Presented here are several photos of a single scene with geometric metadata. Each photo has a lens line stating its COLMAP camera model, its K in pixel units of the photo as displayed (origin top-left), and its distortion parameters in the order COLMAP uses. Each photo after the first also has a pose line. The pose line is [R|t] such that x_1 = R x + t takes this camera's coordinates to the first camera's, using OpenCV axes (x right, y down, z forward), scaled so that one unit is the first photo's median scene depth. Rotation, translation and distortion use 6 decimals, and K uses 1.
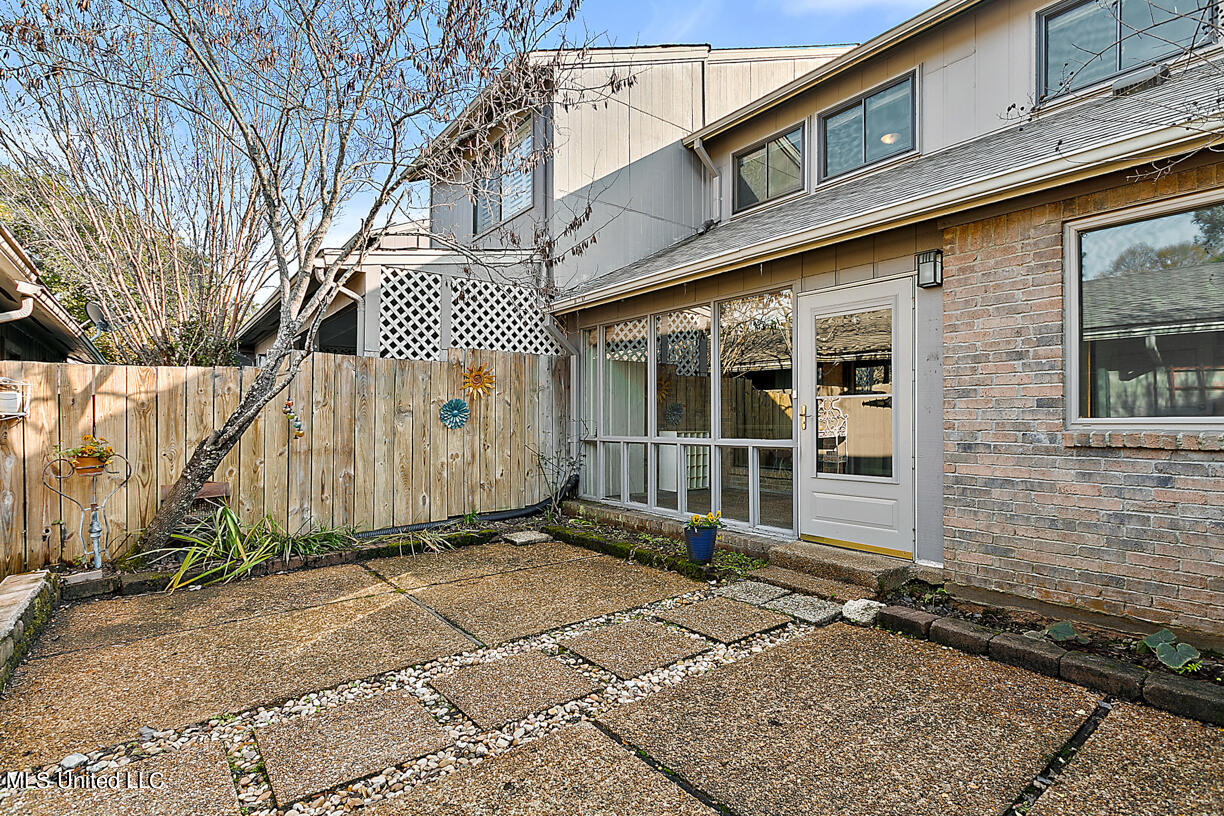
lens RADIAL K [[591.6, 0, 613.8], [0, 591.6, 415.1], [0, 0, 1]] dist [-0.002189, 0.002503]
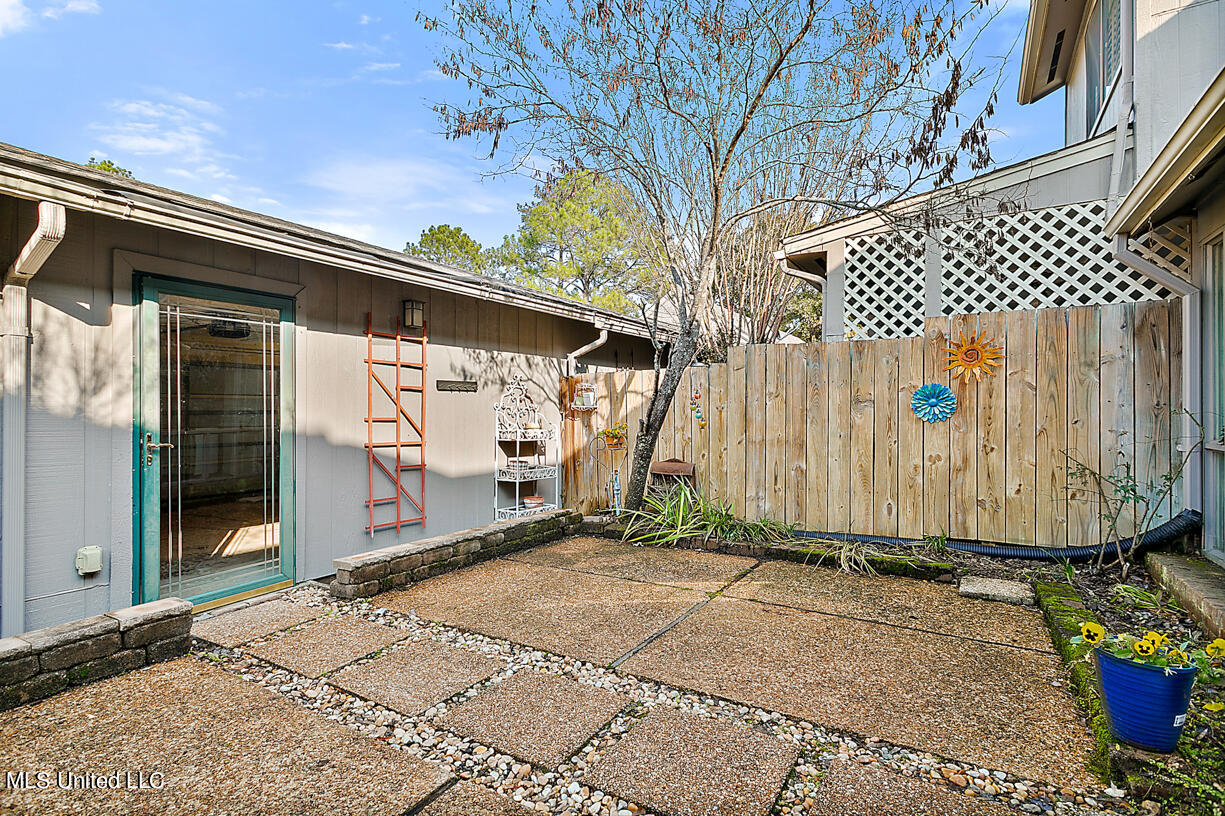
lens RADIAL K [[592.1, 0, 616.7], [0, 592.1, 400.8], [0, 0, 1]] dist [-0.002189, 0.002503]
pose [[0.341408, -0.012248, -0.939835, 0.349683], [0.008461, 0.999915, -0.009958, -0.001437], [0.939877, -0.004552, 0.341482, 0.394380]]
